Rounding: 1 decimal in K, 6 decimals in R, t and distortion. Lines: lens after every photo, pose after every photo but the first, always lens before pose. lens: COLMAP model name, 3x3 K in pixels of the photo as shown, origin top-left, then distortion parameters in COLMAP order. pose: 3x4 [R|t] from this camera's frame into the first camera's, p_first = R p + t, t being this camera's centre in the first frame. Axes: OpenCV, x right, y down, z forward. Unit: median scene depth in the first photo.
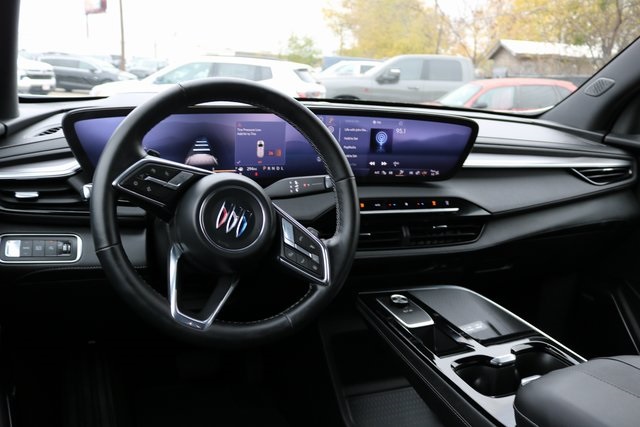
lens RADIAL K [[524.6, 0, 316.4], [0, 524.6, 213.0], [0, 0, 1]] dist [-0.113492, 0.047096]
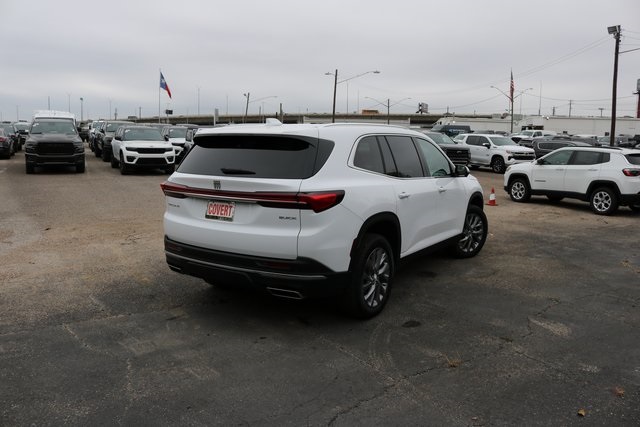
lens RADIAL K [[524.6, 0, 320.7], [0, 524.6, 215.1], [0, 0, 1]] dist [-0.113492, 0.047096]
pose [[0.561940, 0.070489, -0.824169, 4.493589], [-0.189406, 0.980856, -0.045251, 0.761001], [0.805201, 0.181531, 0.564533, -3.019729]]
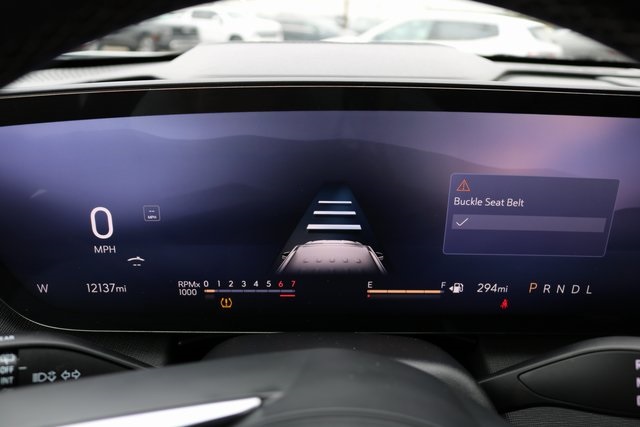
lens RADIAL K [[524.6, 0, 316.4], [0, 524.6, 212.7], [0, 0, 1]] dist [-0.113492, 0.047096]
pose [[0.917520, 0.102346, -0.384296, -0.096429], [-0.074294, 0.993418, 0.087189, -0.136054], [0.390690, -0.051447, 0.919084, 0.616811]]
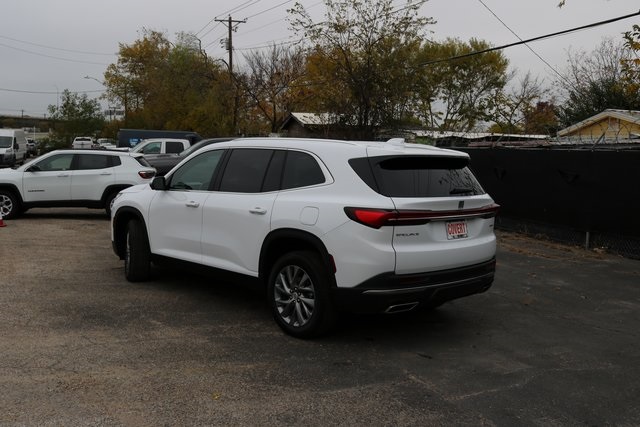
lens RADIAL K [[656.3, 0, 317.5], [0, 656.3, 214.1], [0, 0, 1]] dist [-0.083564, 0.000000]
pose [[0.941151, -0.064427, 0.331790, -1.294606], [0.110818, 0.986220, -0.122840, 1.054015], [-0.319304, 0.152380, 0.935321, -5.616154]]
